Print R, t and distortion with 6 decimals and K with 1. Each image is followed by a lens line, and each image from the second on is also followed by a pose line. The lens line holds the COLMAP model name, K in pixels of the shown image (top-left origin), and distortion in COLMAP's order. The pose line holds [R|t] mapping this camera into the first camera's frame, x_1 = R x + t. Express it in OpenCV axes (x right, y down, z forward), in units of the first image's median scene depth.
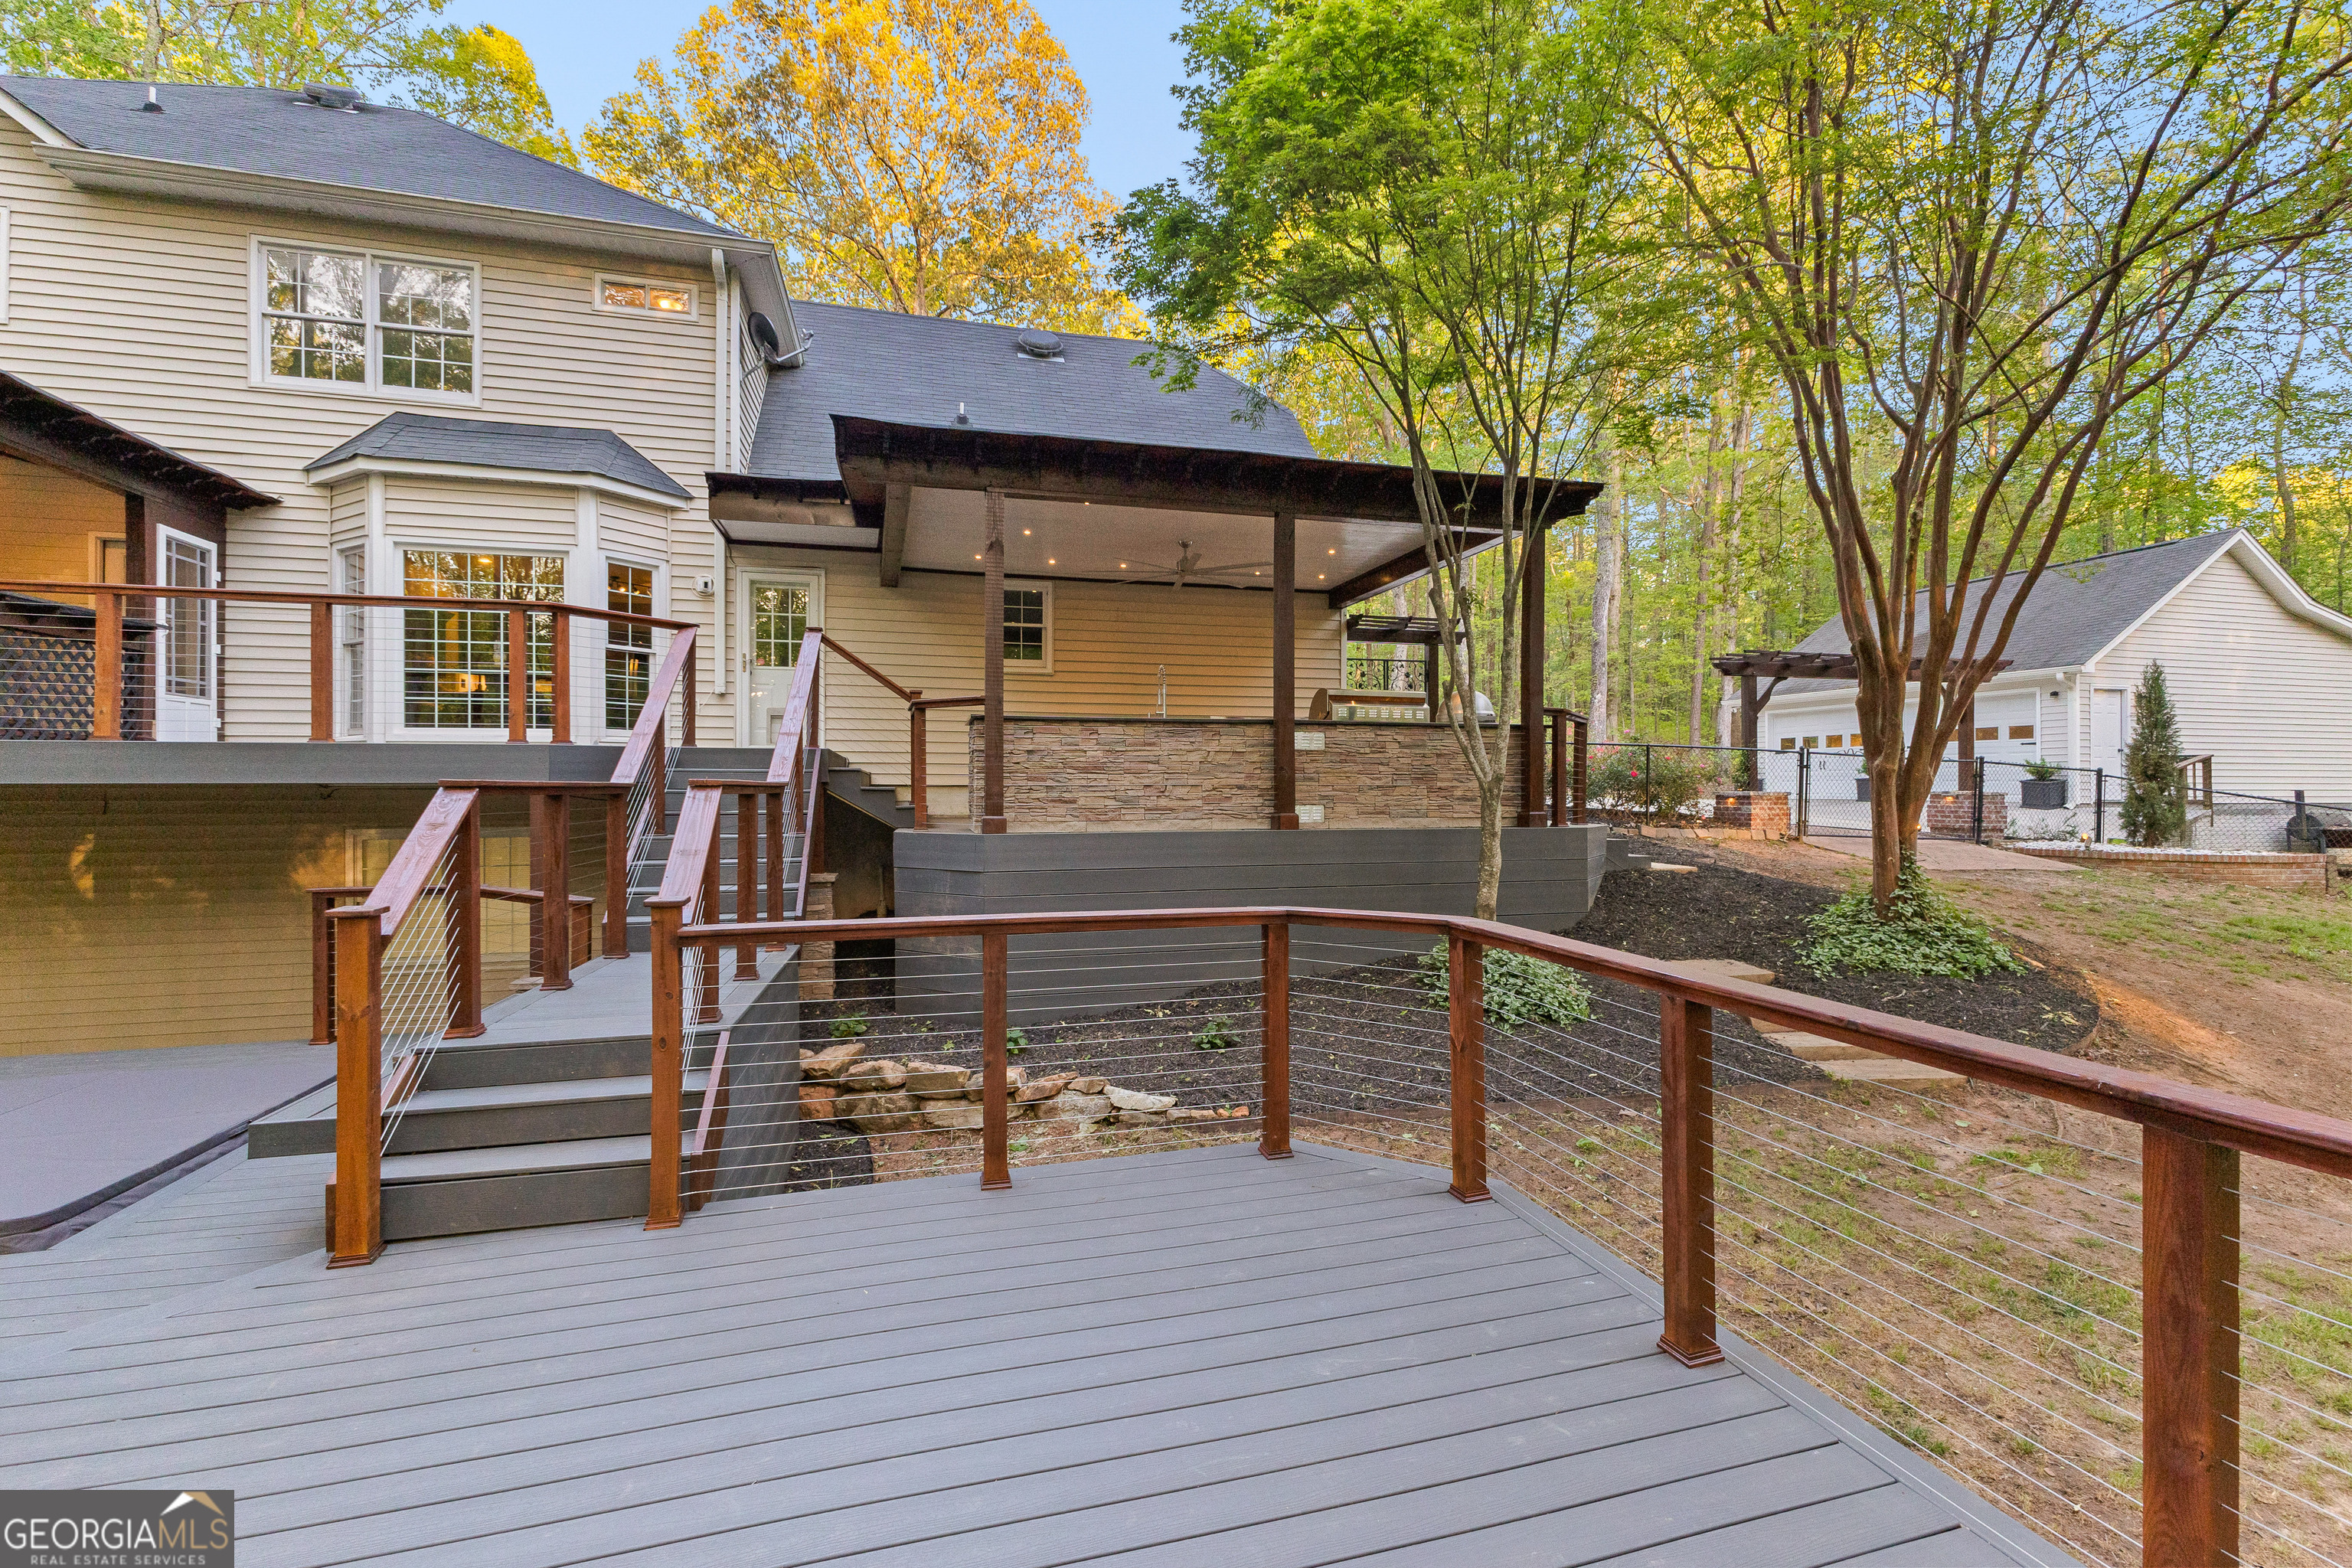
lens RADIAL K [[1020.4, 0, 1179.9], [0, 1020.4, 776.7], [0, 0, 1]] dist [0.015508, -0.002958]
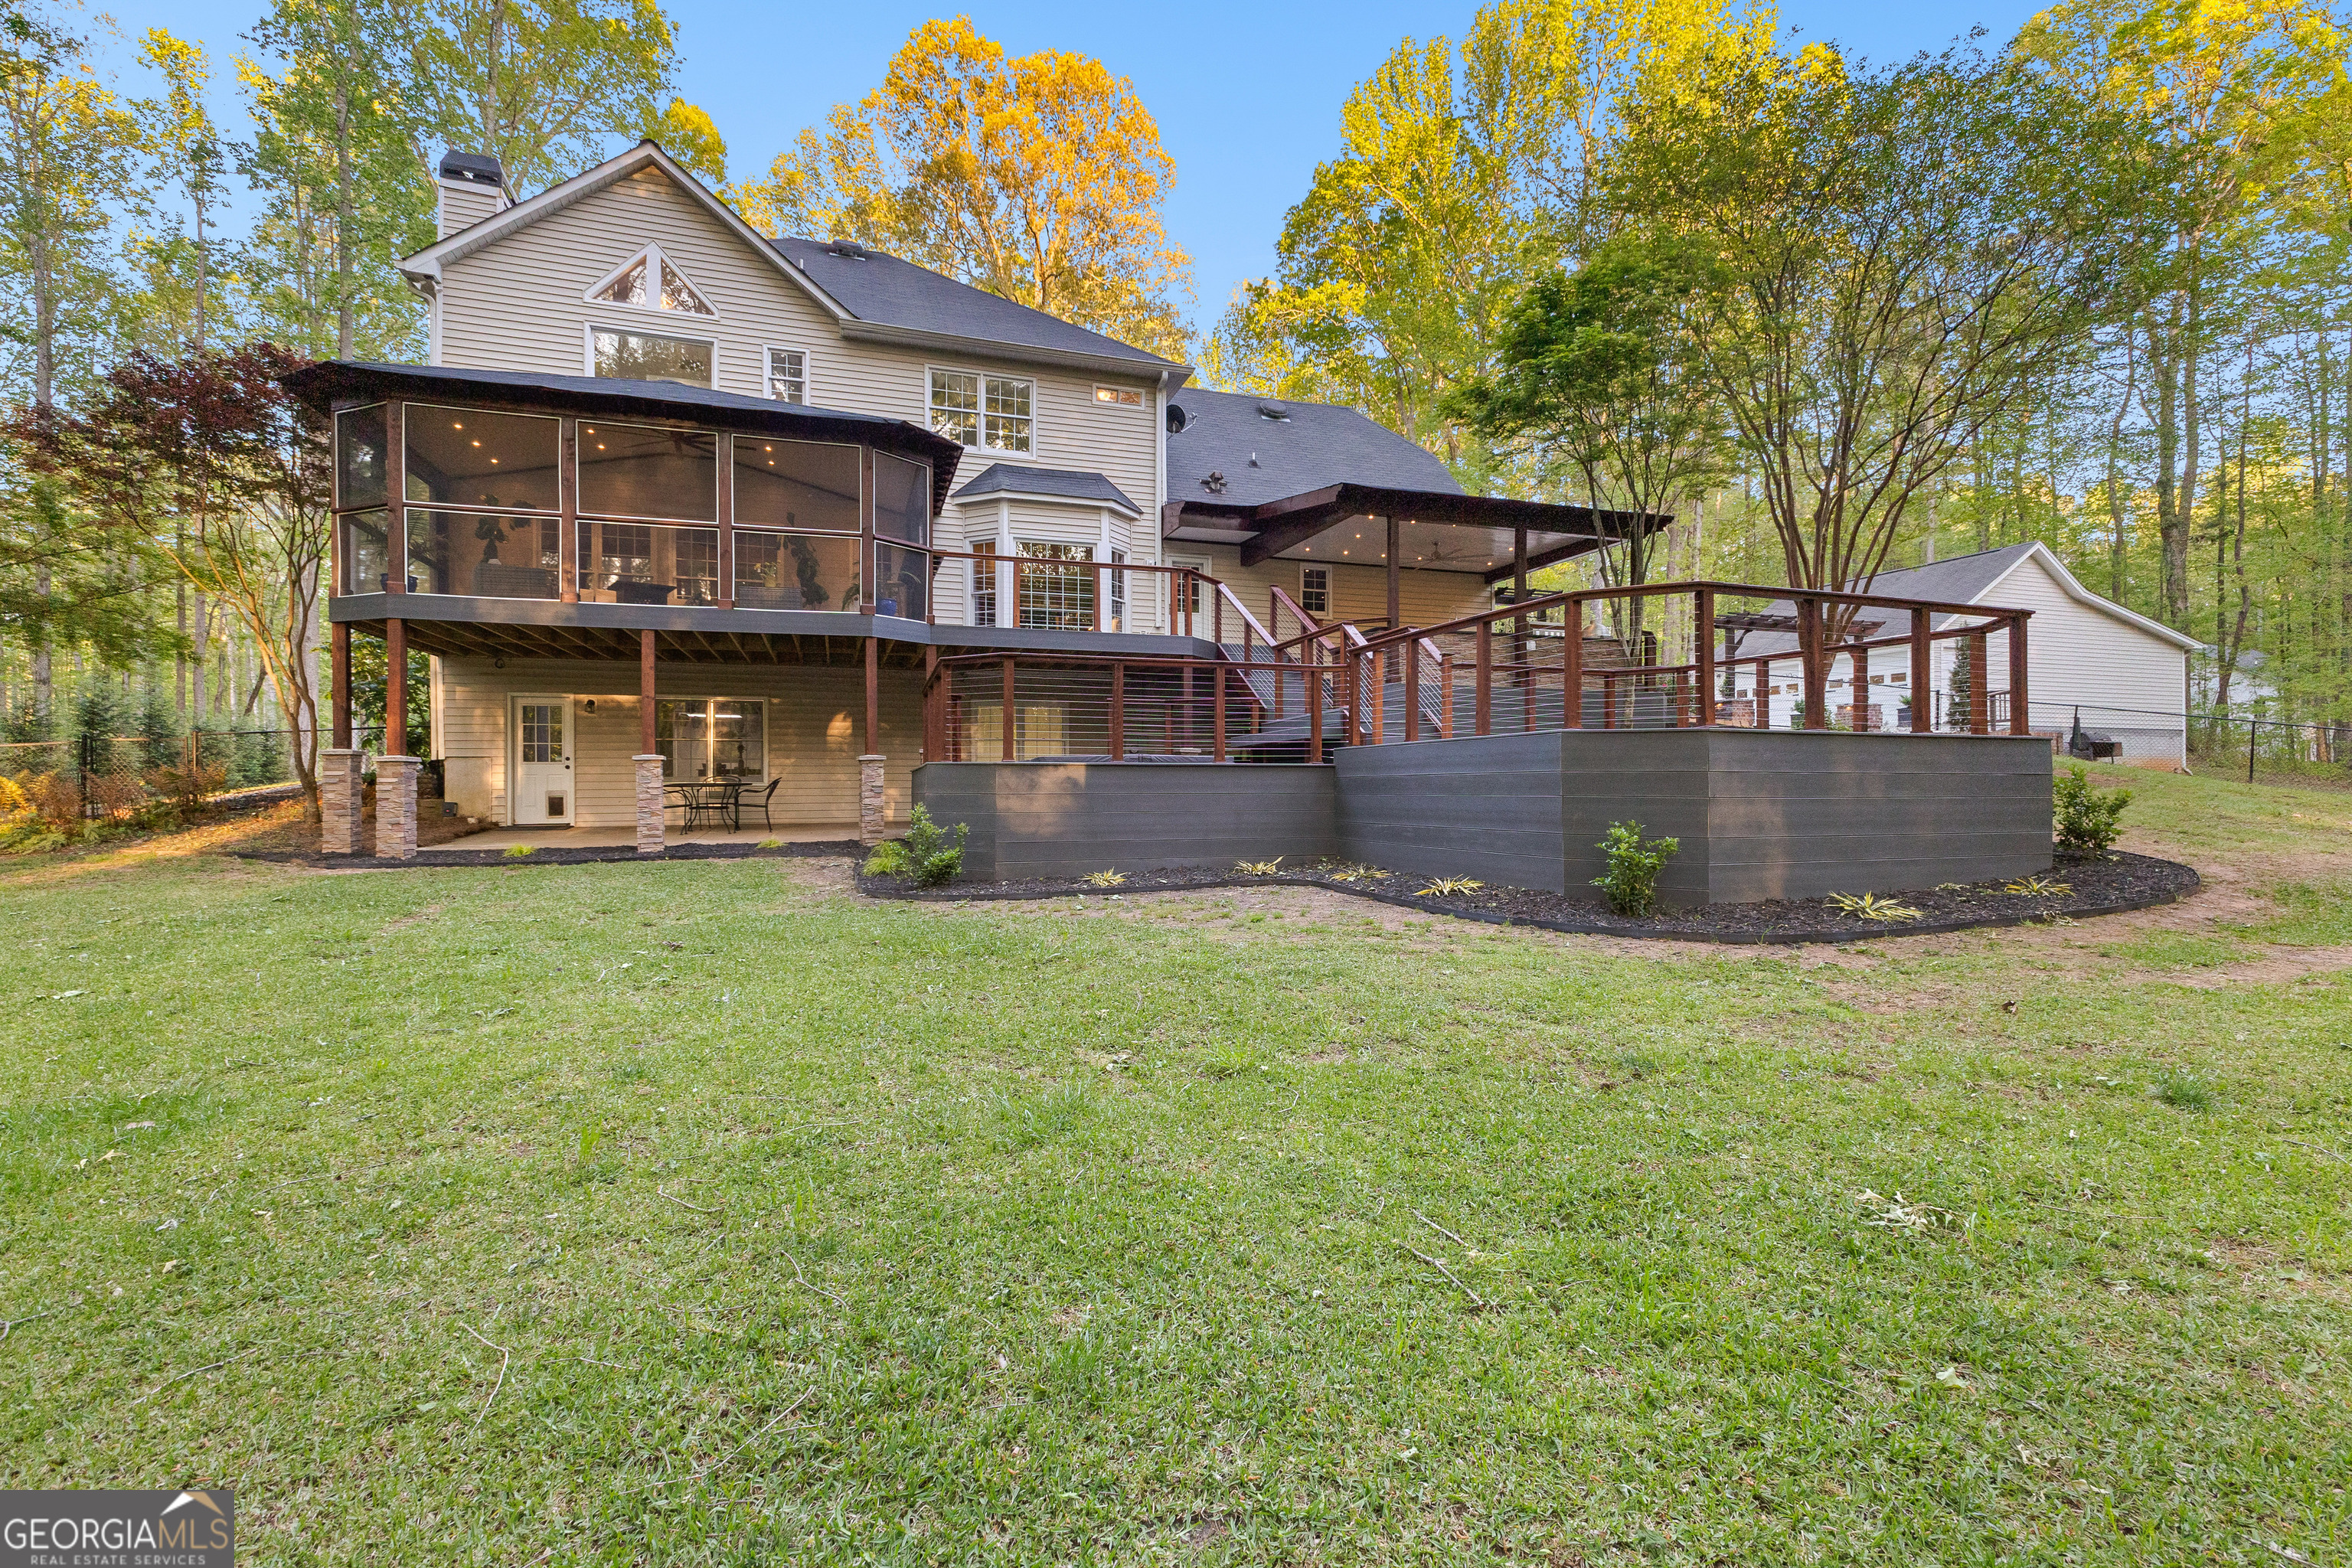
lens RADIAL K [[1020.4, 0, 1199.0], [0, 1020.4, 775.1], [0, 0, 1]] dist [0.015508, -0.002958]
pose [[0.997871, -0.000981, 0.065214, -0.579911], [0.000869, 0.999998, 0.001750, 0.192717], [-0.065215, -0.001689, 0.997870, -0.839938]]
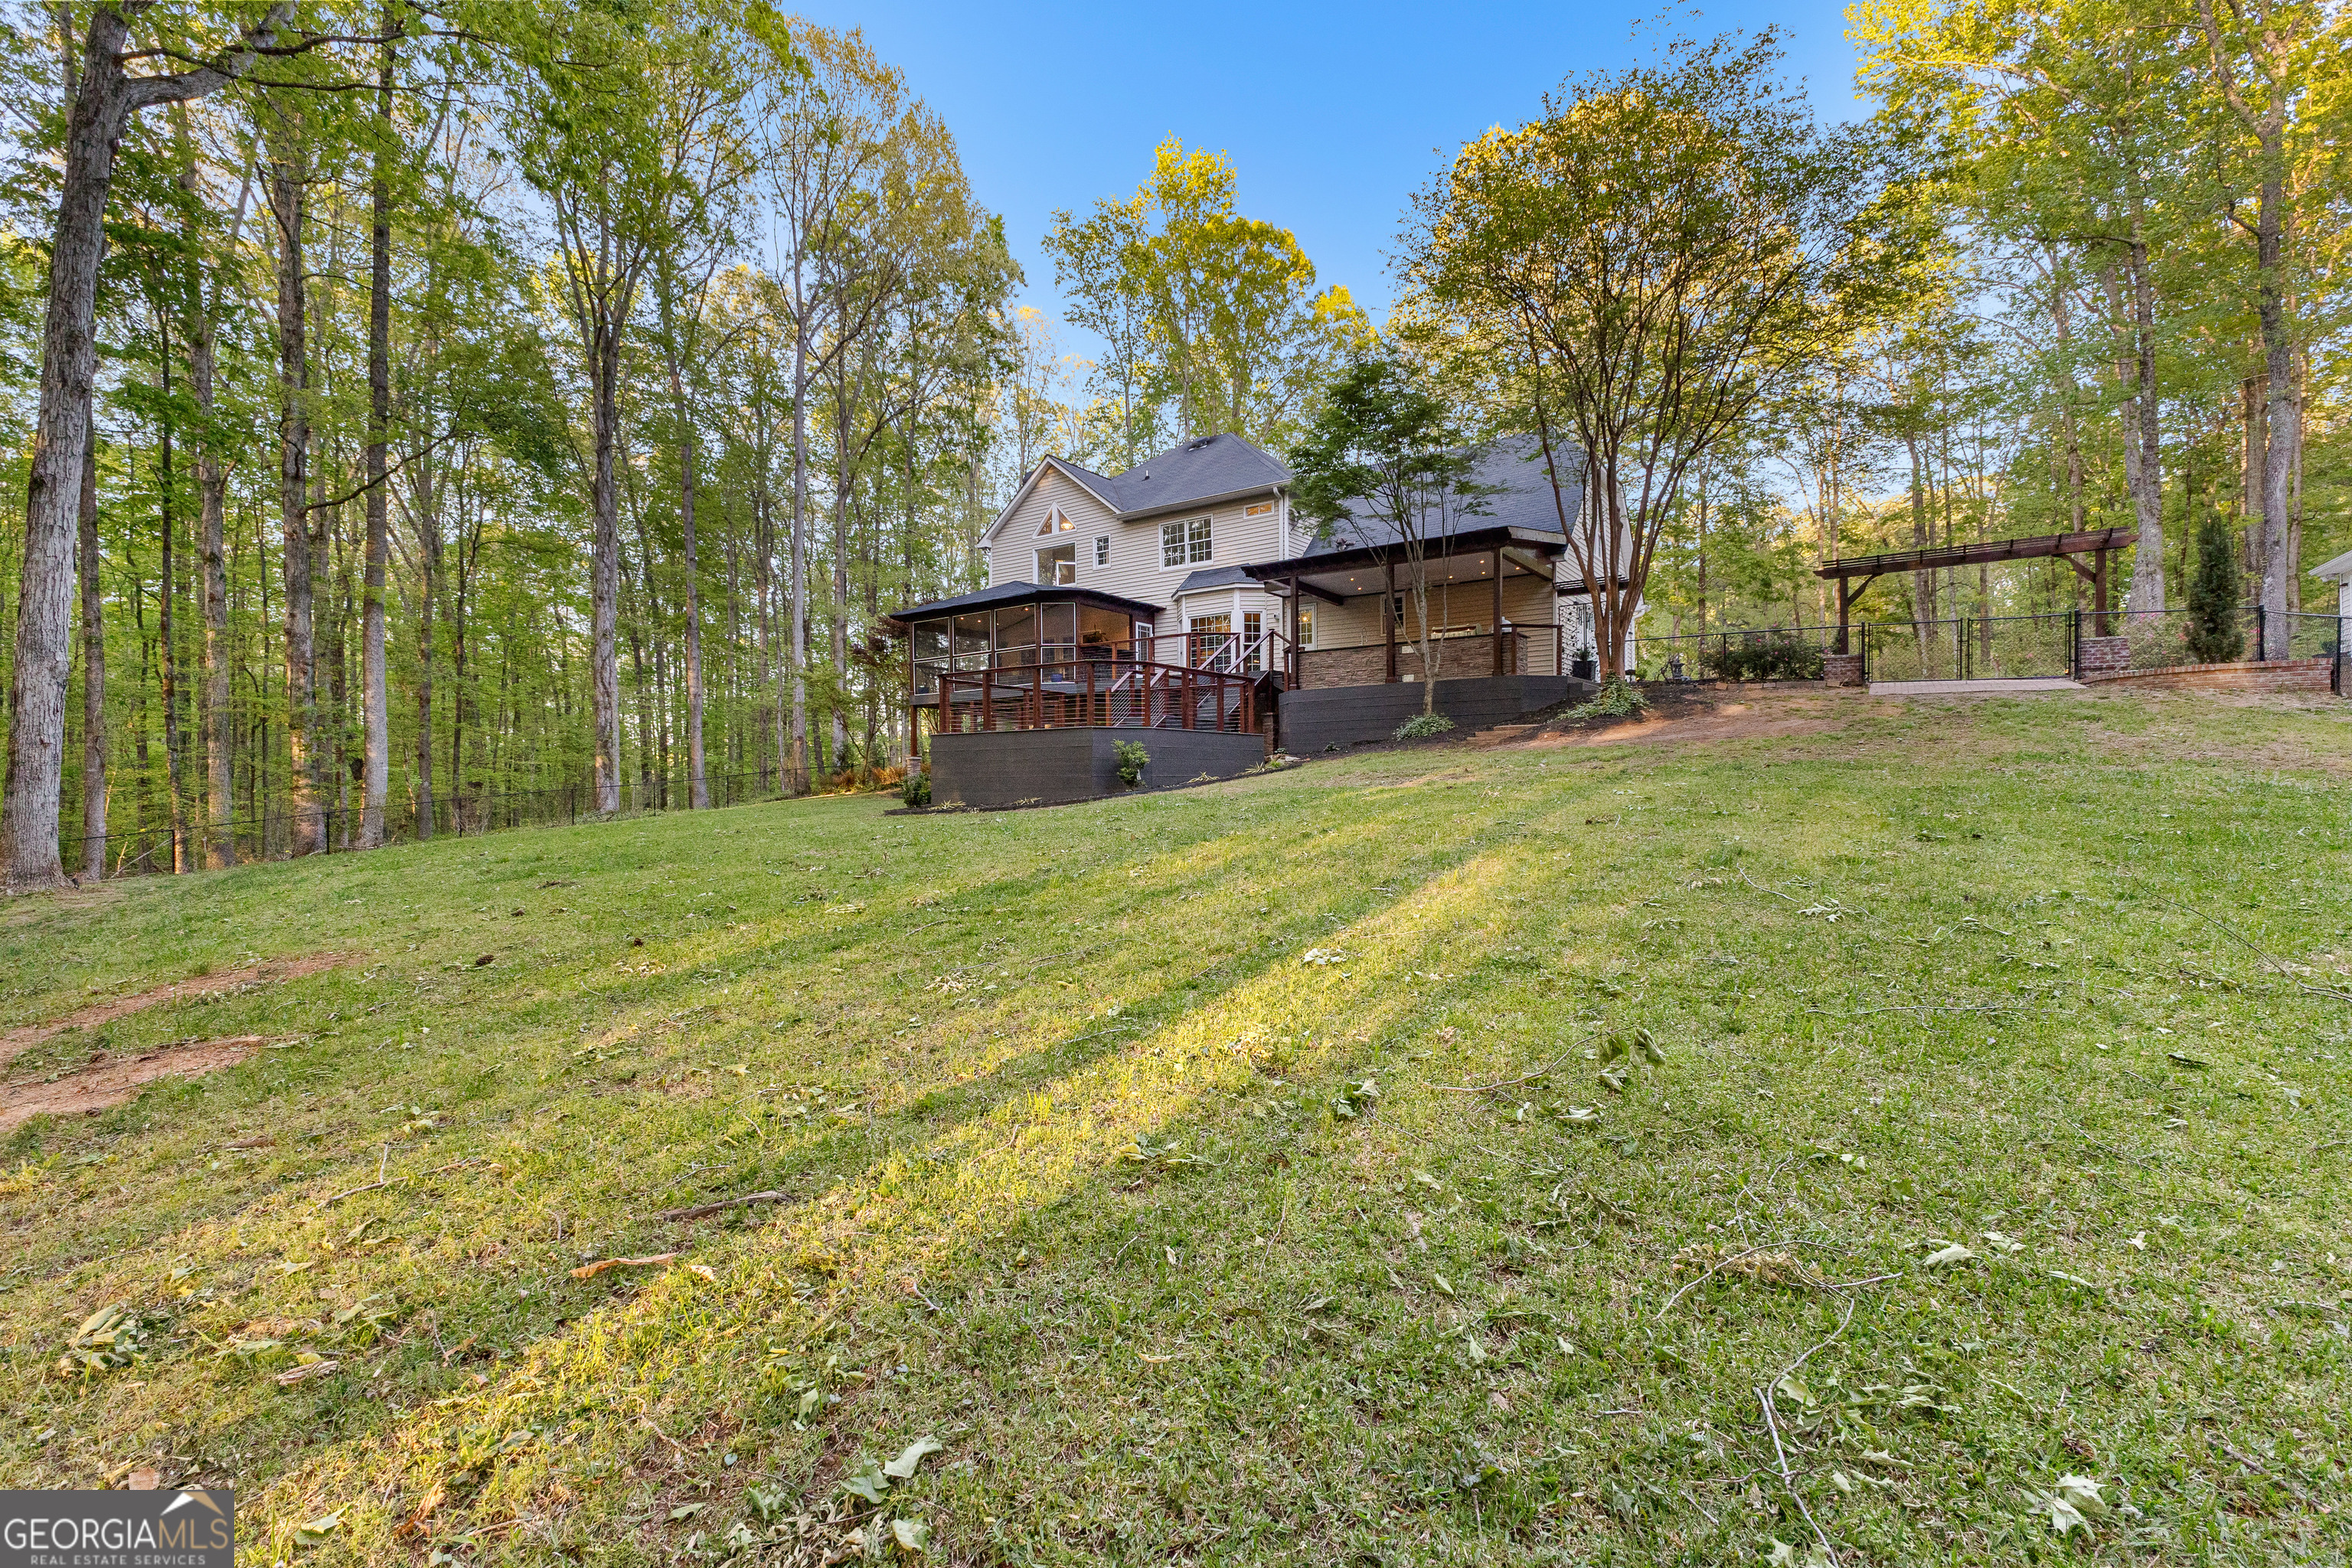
lens RADIAL K [[1020.4, 0, 1177.8], [0, 1020.4, 778.4], [0, 0, 1]] dist [0.015508, -0.002958]
pose [[0.646474, -0.009667, -0.762874, 1.566649], [0.017054, 0.999853, 0.001782, 0.251304], [0.762745, -0.014162, 0.646544, -1.011610]]
